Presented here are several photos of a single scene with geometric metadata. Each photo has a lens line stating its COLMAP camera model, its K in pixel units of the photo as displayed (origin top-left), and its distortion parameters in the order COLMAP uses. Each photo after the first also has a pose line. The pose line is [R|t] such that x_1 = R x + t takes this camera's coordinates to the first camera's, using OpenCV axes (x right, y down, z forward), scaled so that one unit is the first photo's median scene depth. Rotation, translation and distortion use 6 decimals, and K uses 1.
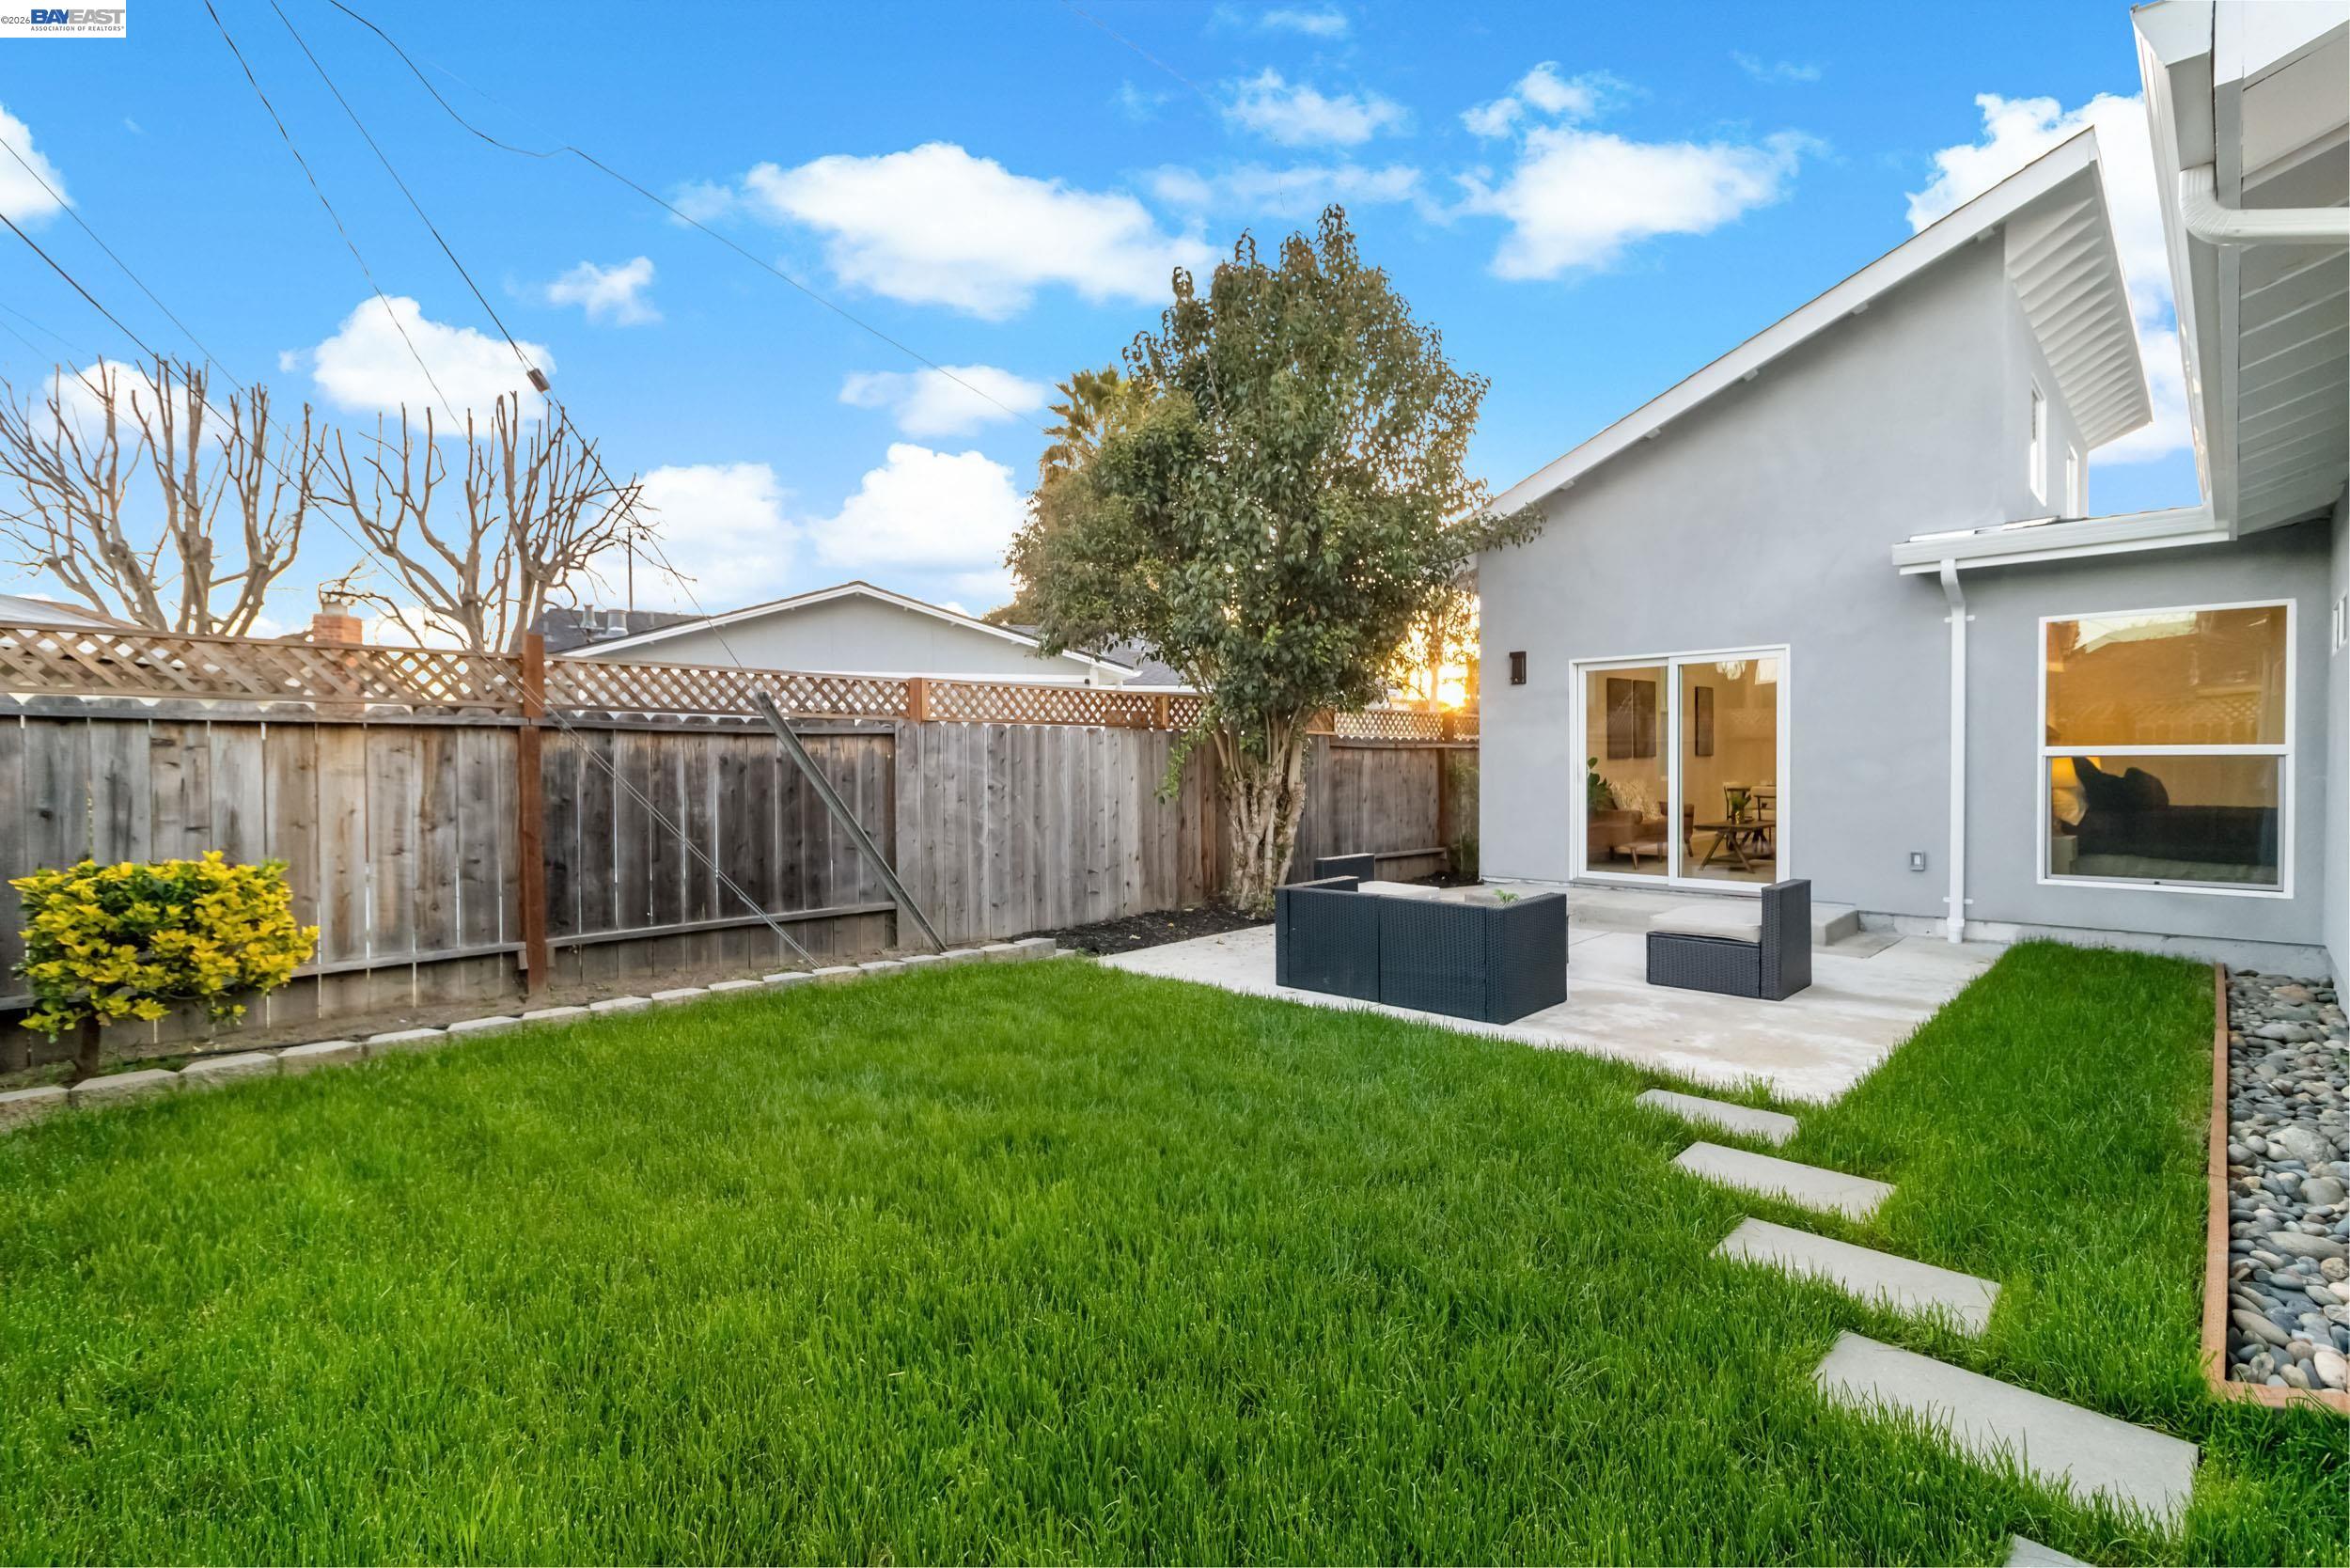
lens RADIAL K [[1085.5, 0, 1175.8], [0, 1085.5, 766.3], [0, 0, 1]] dist [0.003249, 0.001633]
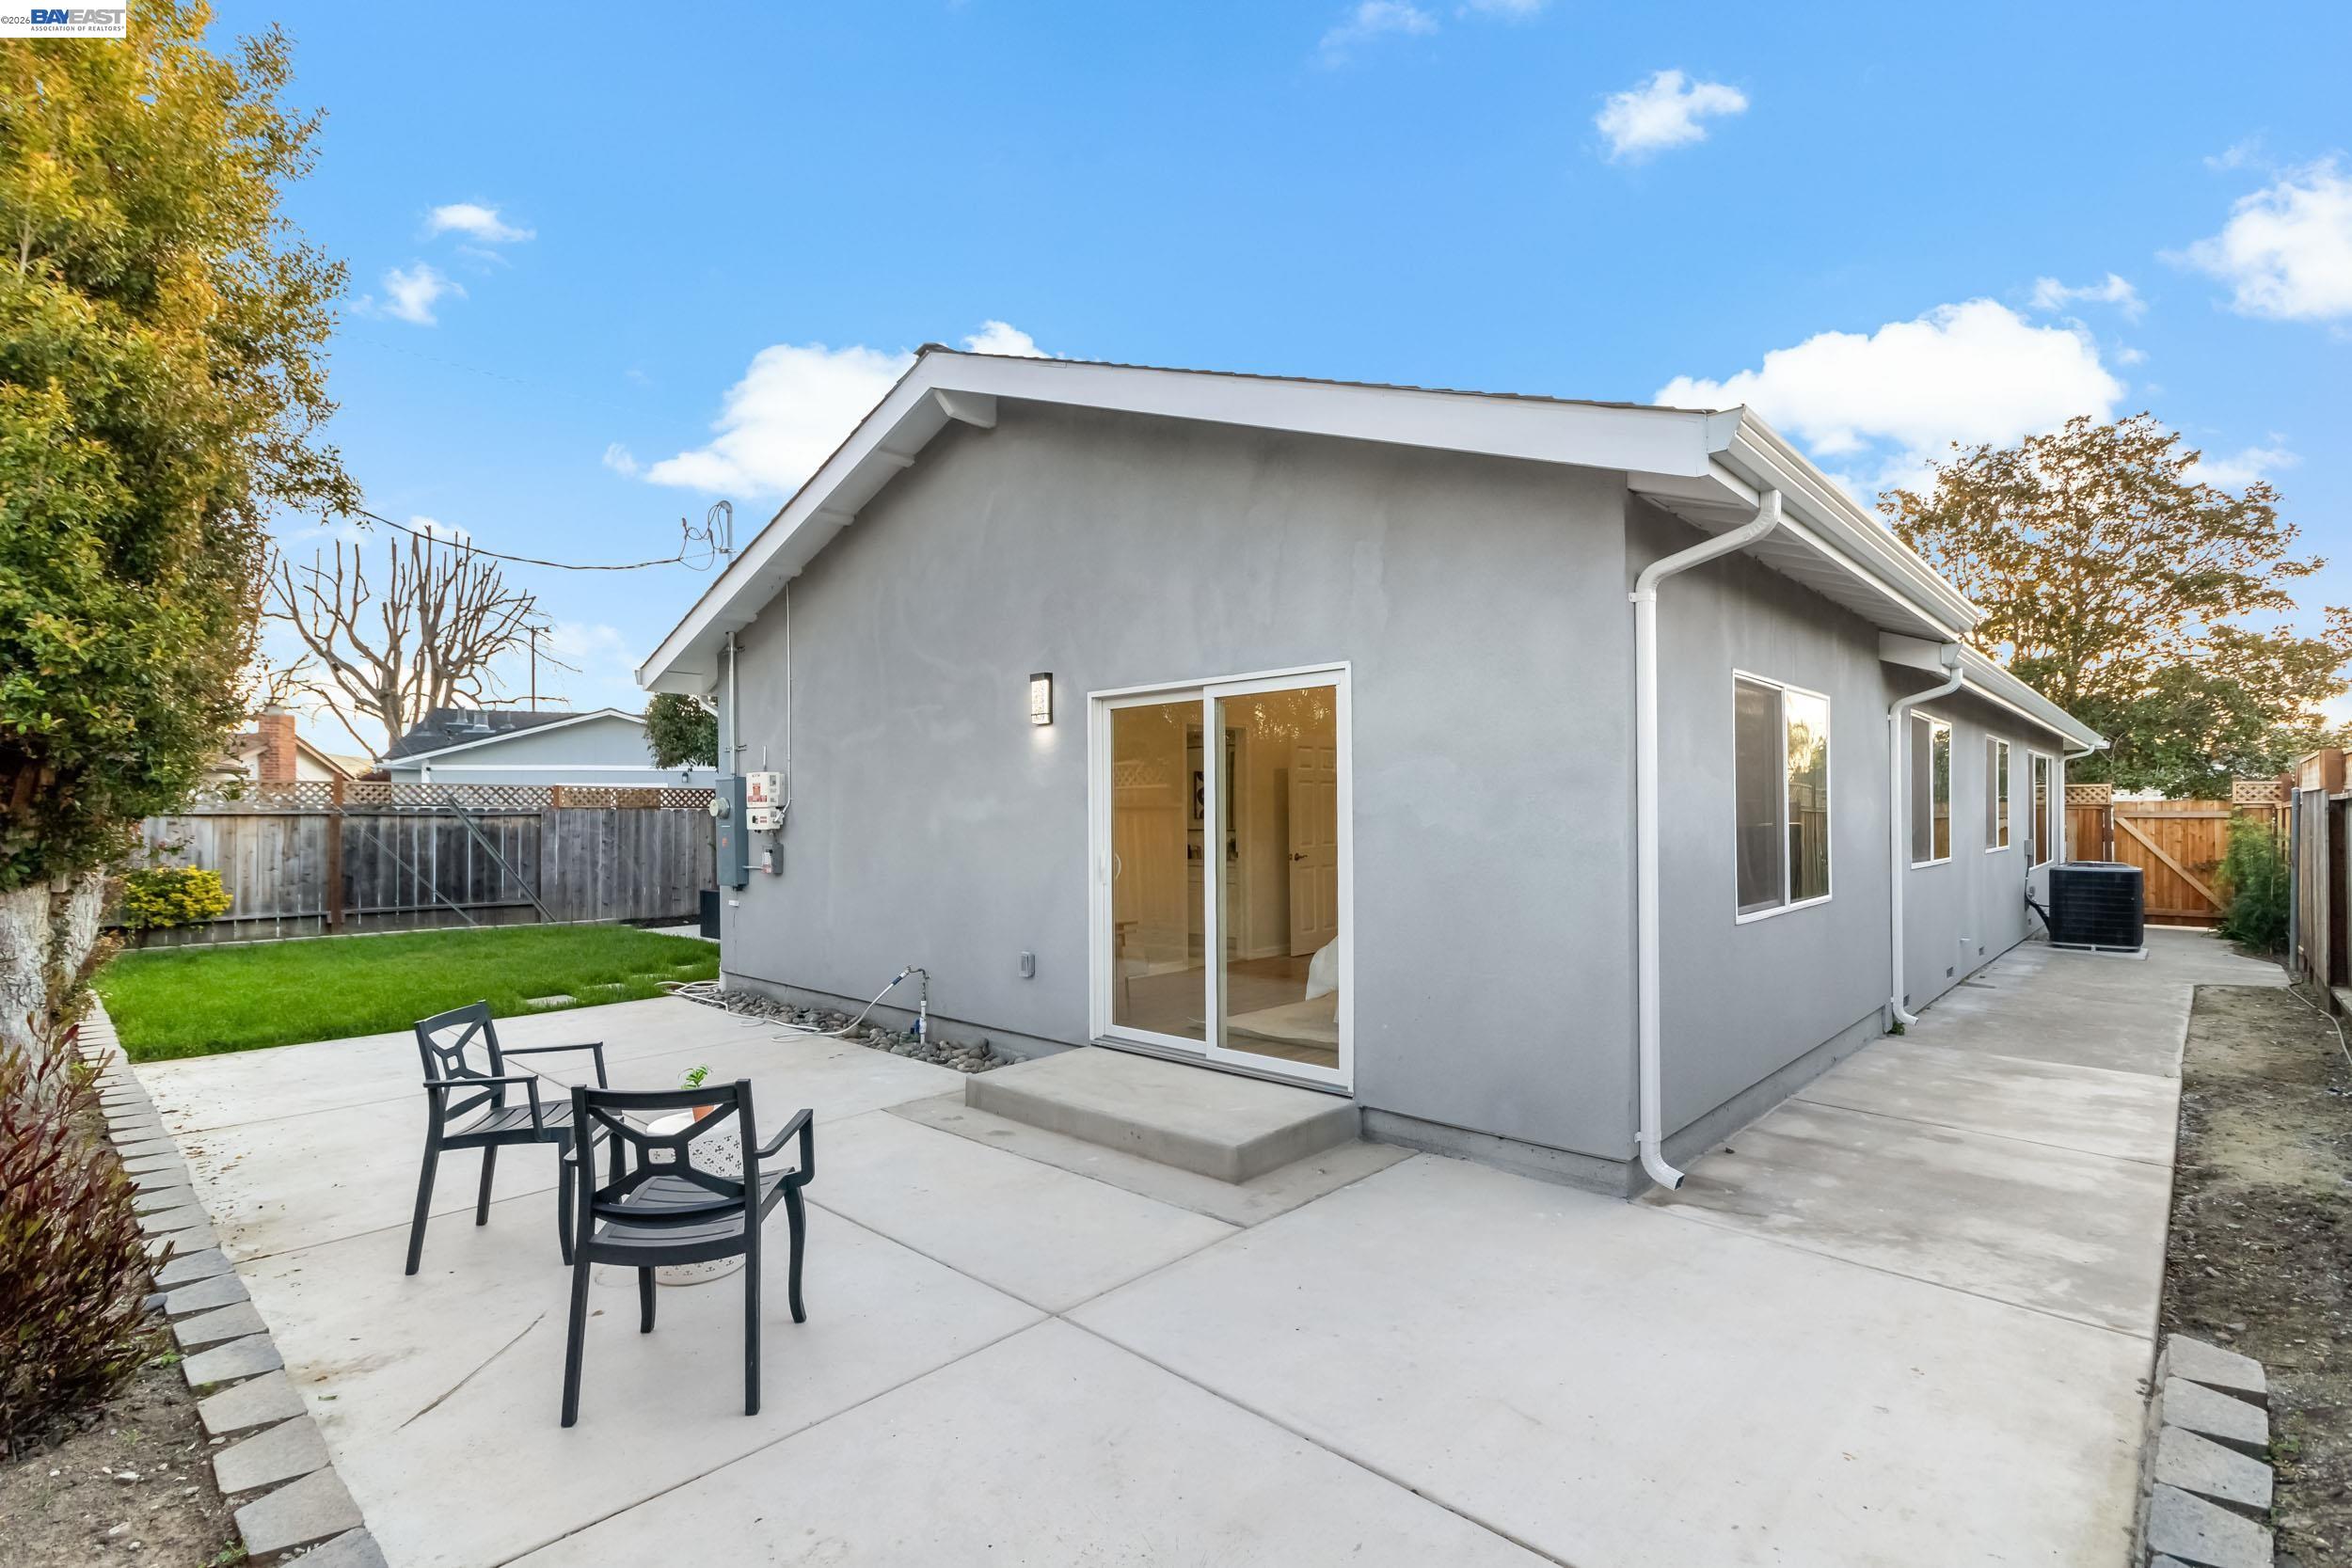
lens RADIAL K [[1086.3, 0, 1163.7], [0, 1086.3, 798.8], [0, 0, 1]] dist [0.003249, 0.001633]
pose [[0.999906, 0.002404, 0.013482, 0.940349], [-0.002136, 0.999800, -0.019883, -0.023906], [-0.013527, 0.019852, 0.999711, -1.099281]]
